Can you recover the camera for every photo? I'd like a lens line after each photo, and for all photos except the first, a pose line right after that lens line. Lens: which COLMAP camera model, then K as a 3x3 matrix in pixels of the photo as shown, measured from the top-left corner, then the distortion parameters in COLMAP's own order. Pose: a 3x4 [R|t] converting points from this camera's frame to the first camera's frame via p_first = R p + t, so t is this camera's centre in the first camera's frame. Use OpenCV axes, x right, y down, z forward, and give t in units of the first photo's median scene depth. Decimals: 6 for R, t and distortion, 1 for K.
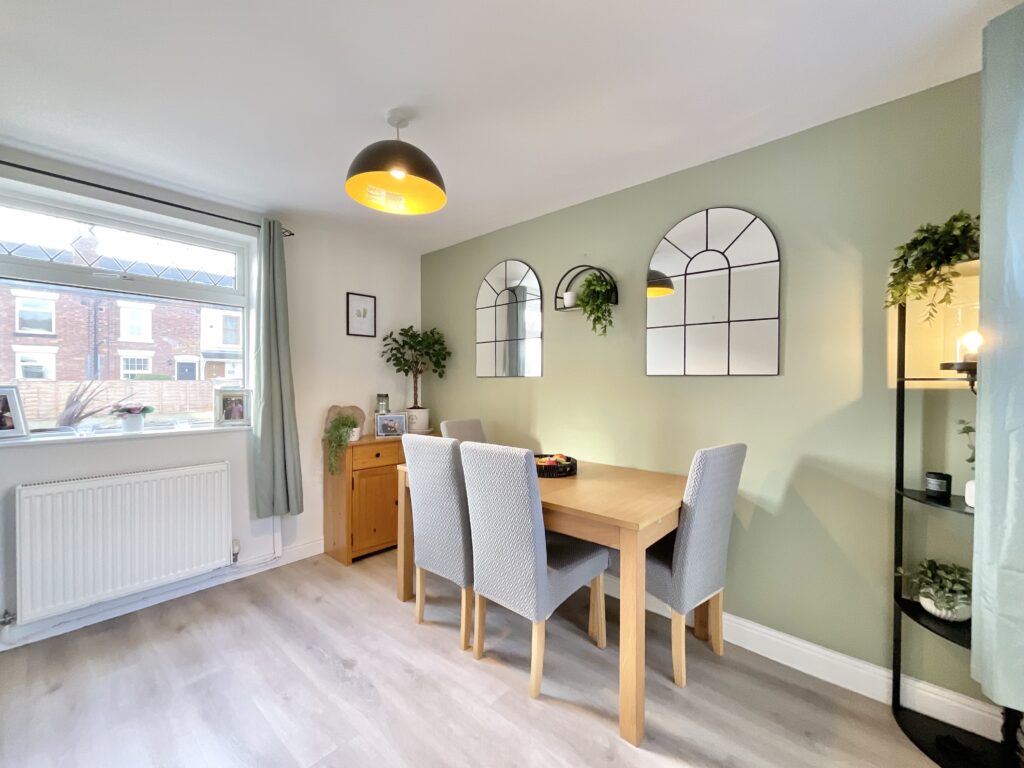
lens RADIAL K [[415.9, 0, 512.0], [0, 415.9, 384.0], [0, 0, 1]] dist [-0.045325, 0.000056]
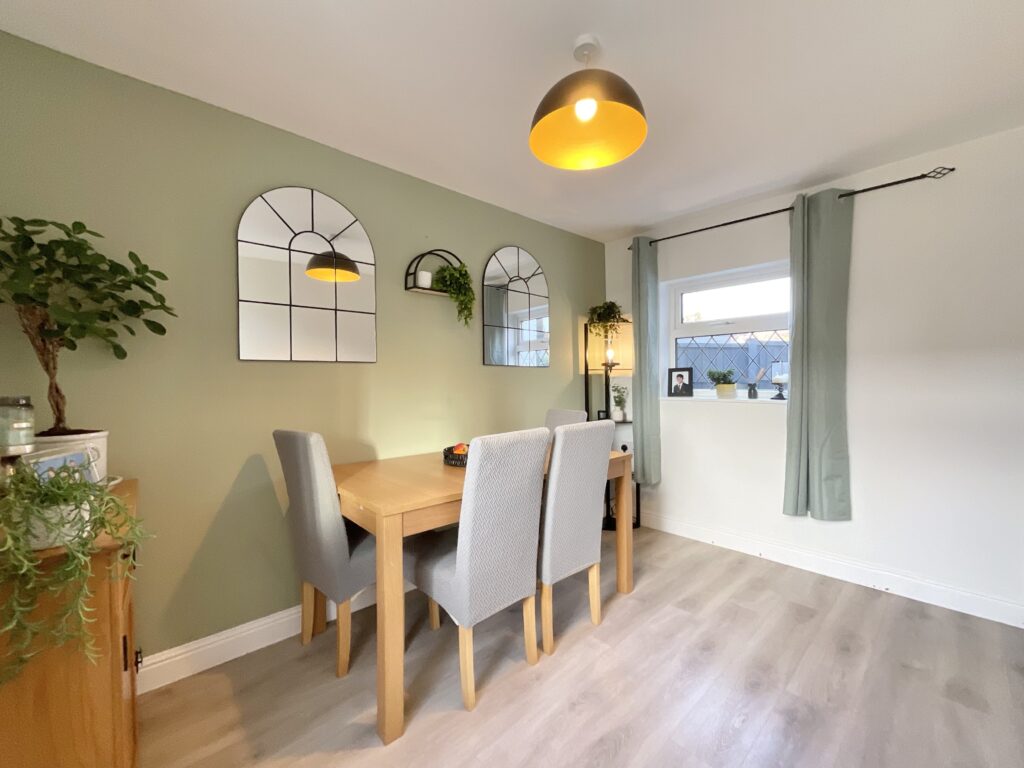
lens RADIAL K [[412.9, 0, 512.0], [0, 412.9, 384.0], [0, 0, 1]] dist [0.001170, 0.000149]
pose [[0.115204, -0.036733, 0.992662, -0.977247], [-0.004396, 0.999287, 0.037488, -0.013618], [-0.993332, -0.008682, 0.114960, 0.898857]]
